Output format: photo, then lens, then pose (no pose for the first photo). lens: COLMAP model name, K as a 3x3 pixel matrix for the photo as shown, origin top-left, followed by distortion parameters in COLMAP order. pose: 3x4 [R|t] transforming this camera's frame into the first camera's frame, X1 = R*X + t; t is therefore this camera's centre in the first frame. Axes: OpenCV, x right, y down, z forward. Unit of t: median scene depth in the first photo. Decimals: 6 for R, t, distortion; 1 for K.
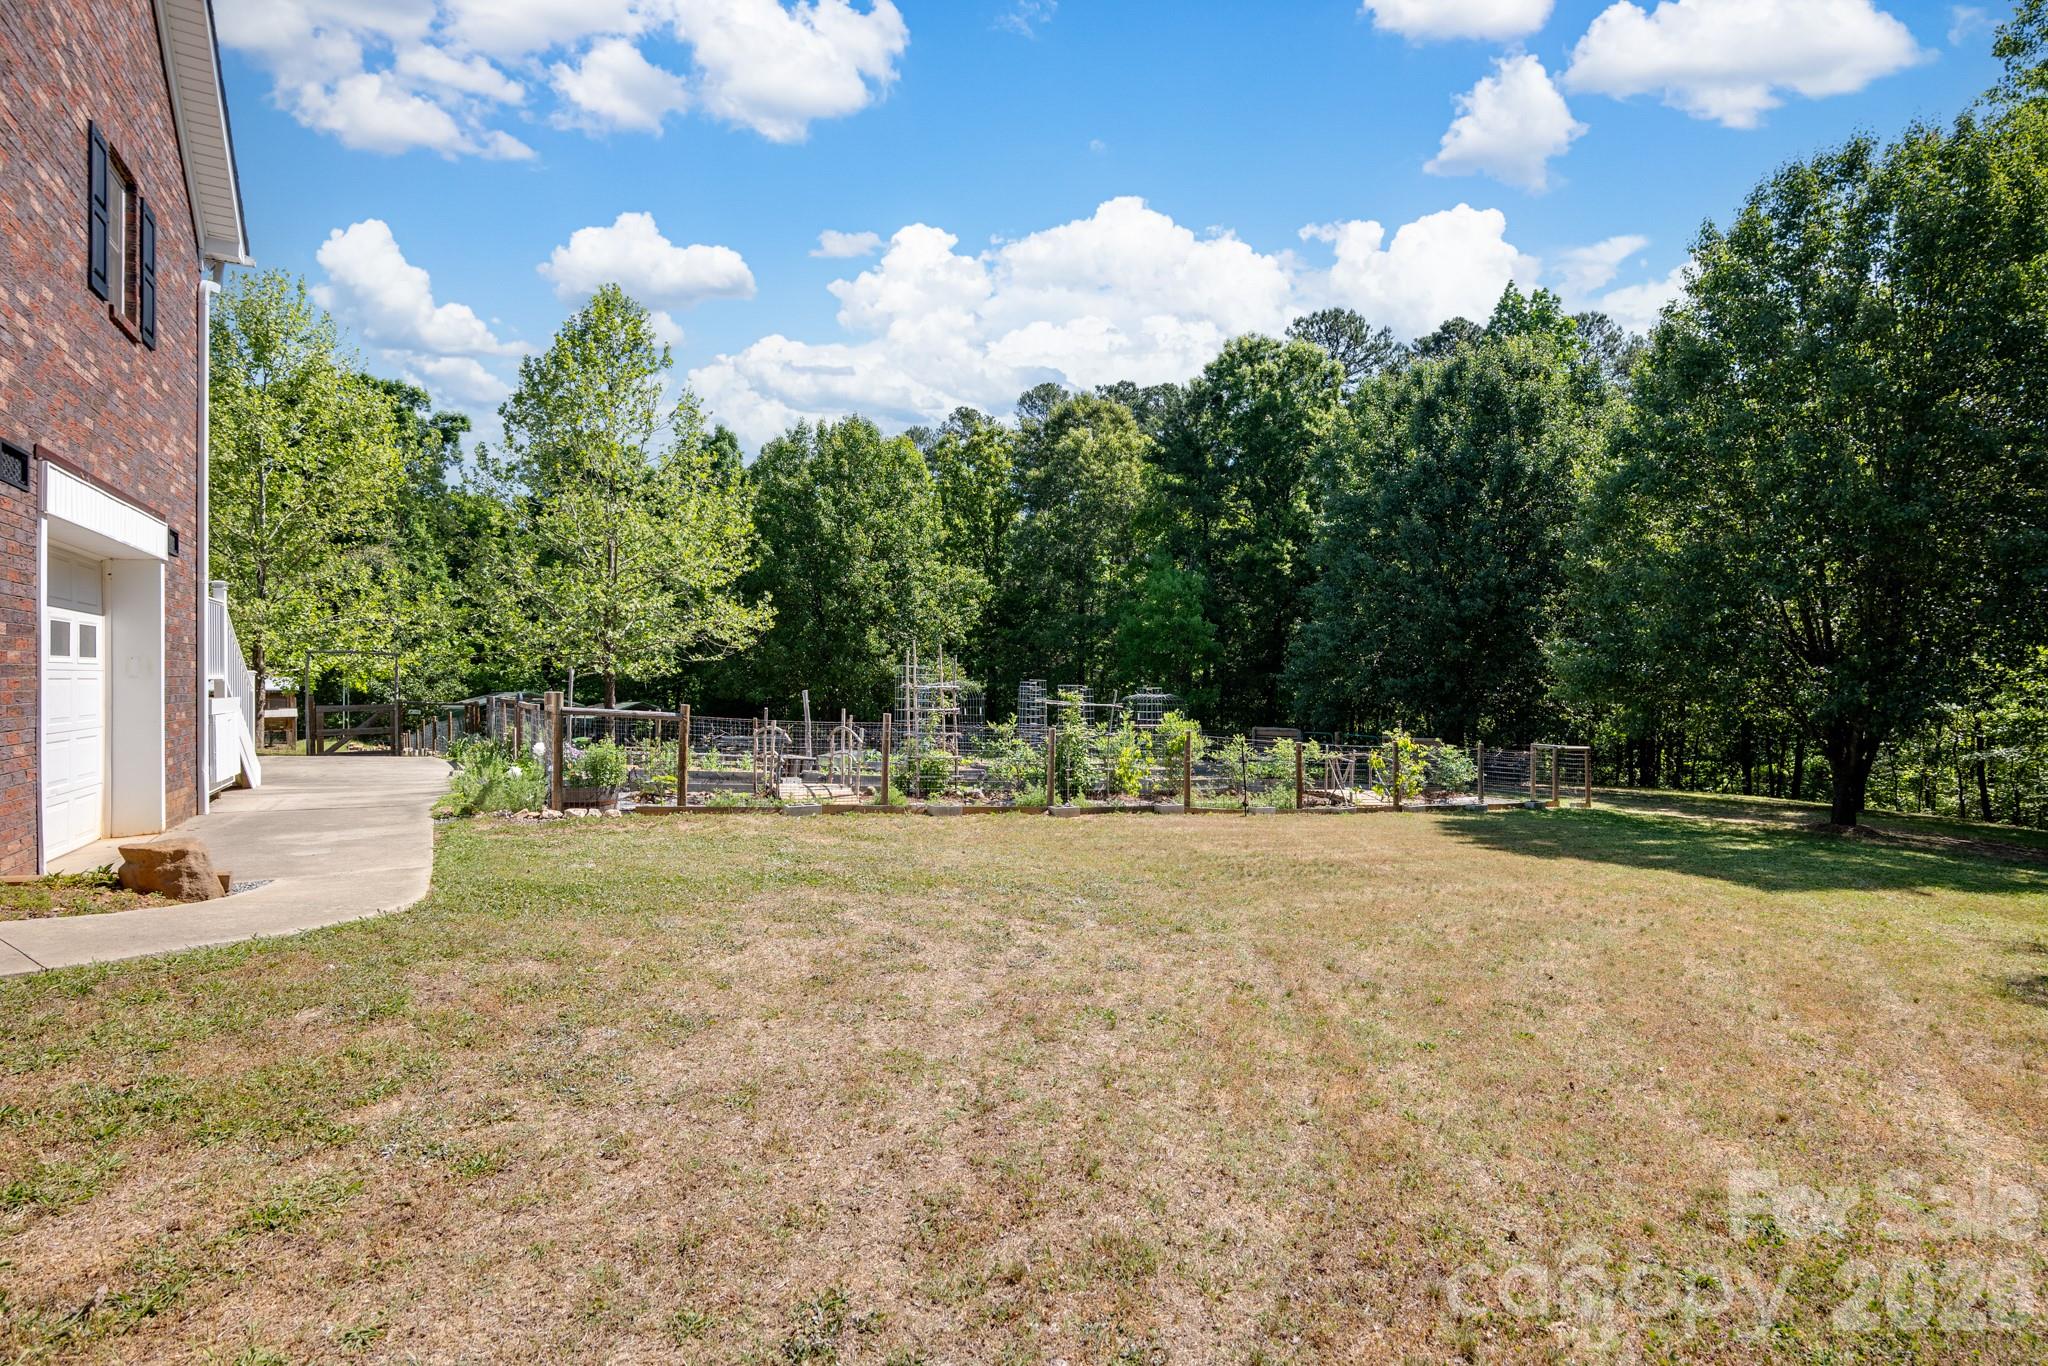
lens RADIAL K [[986.6, 0, 1024.0], [0, 986.6, 683.0], [0, 0, 1]] dist [-0.000413, 0.000044]
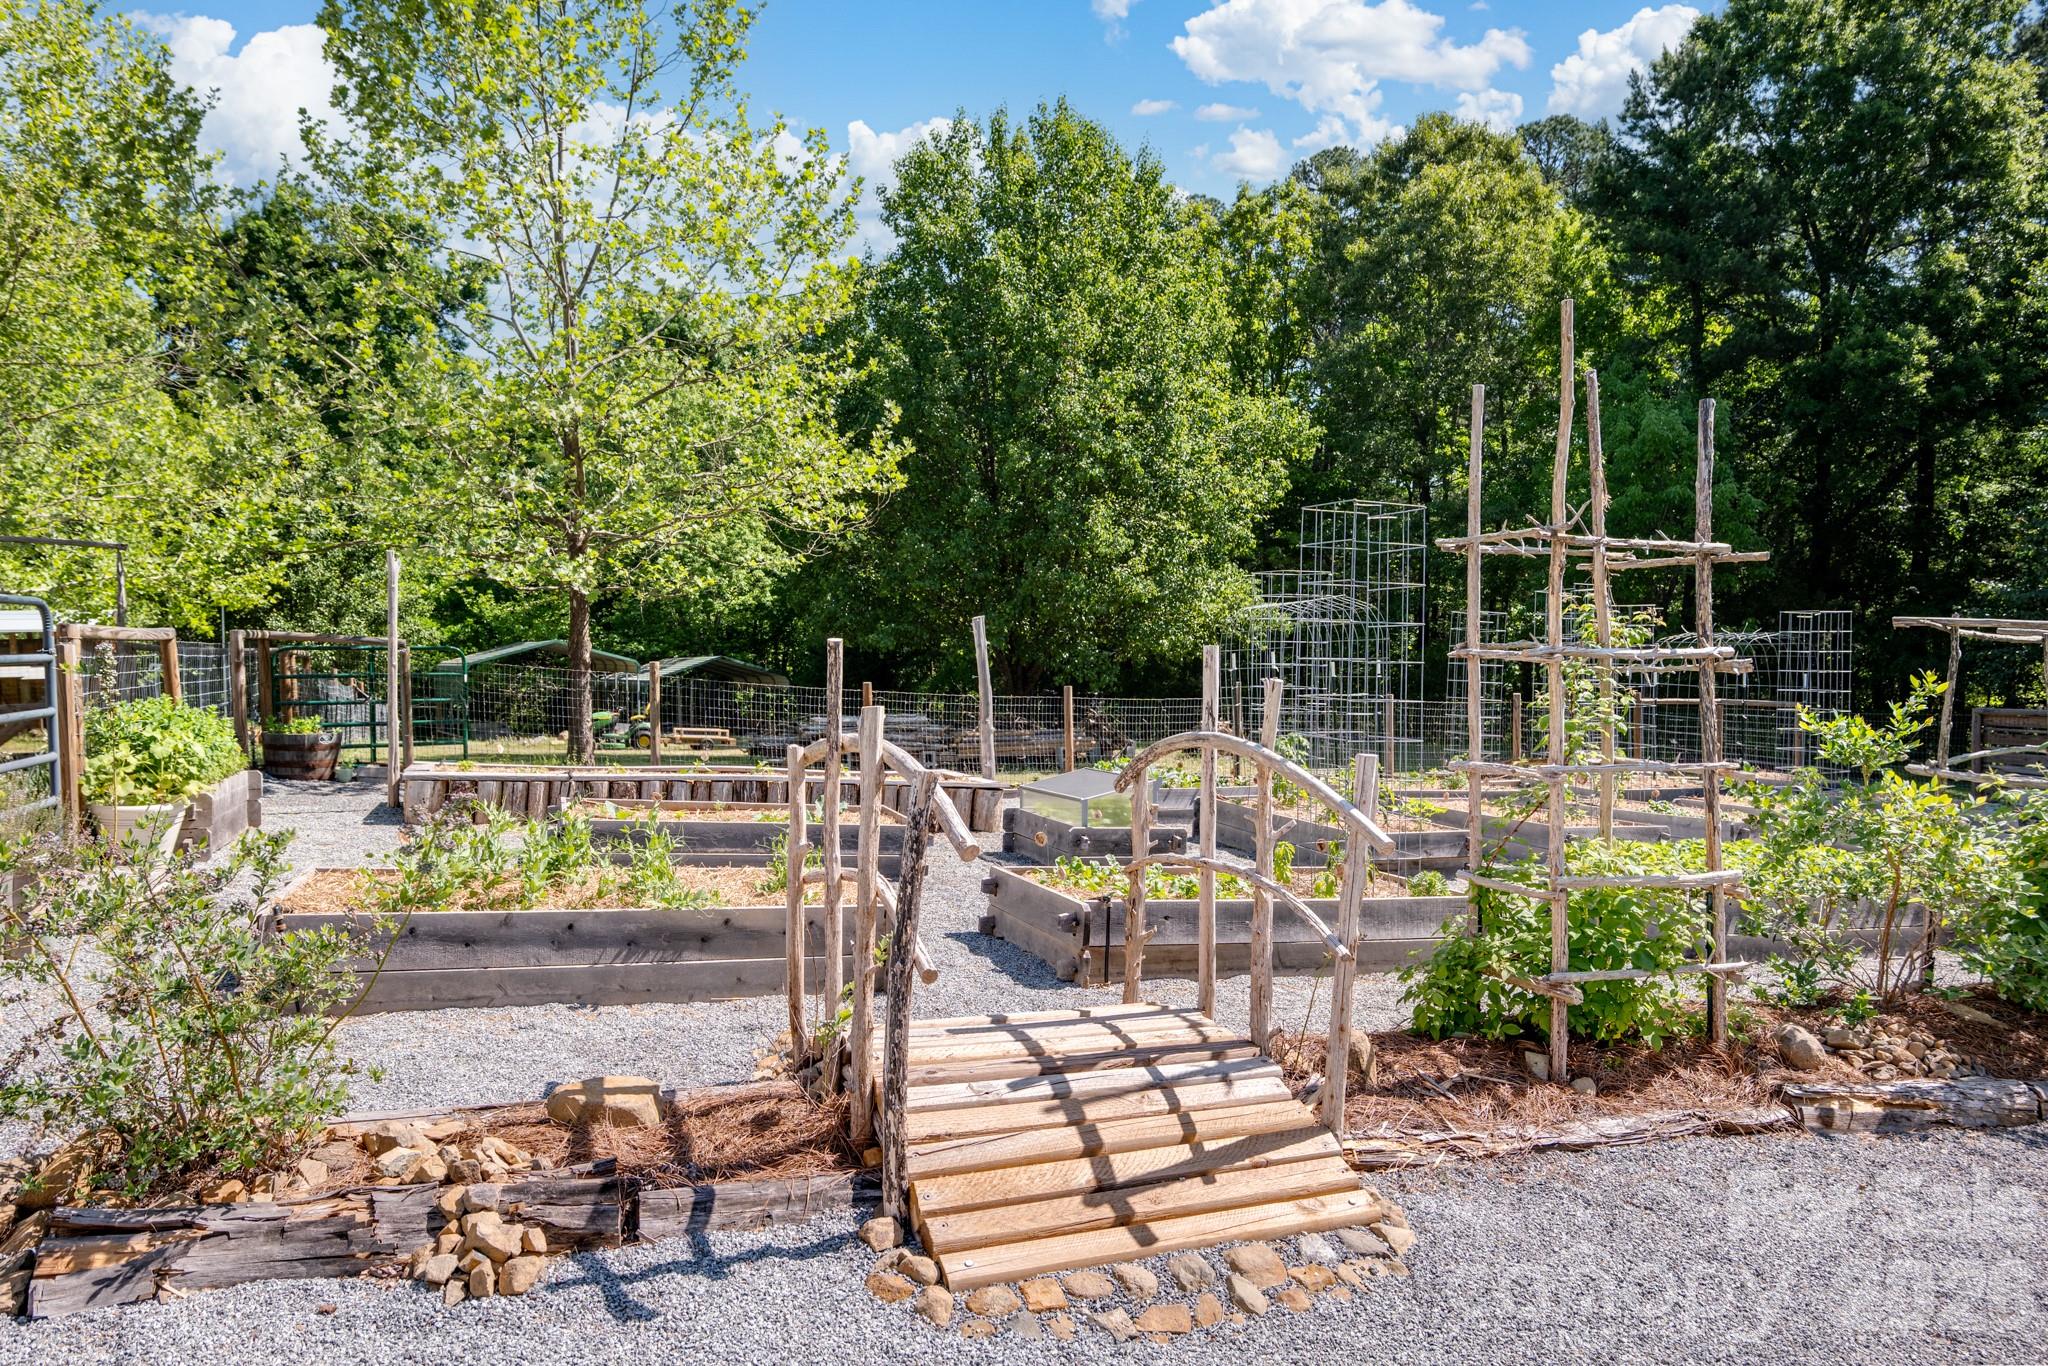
lens RADIAL K [[1181.2, 0, 1024.0], [0, 1181.2, 683.0], [0, 0, 1]] dist [-0.000264, 0.000005]
pose [[0.987088, 0.005865, -0.160072, -0.090561], [0.001363, 0.998986, 0.045006, 0.007818], [0.160174, -0.044643, 0.986079, 0.376352]]
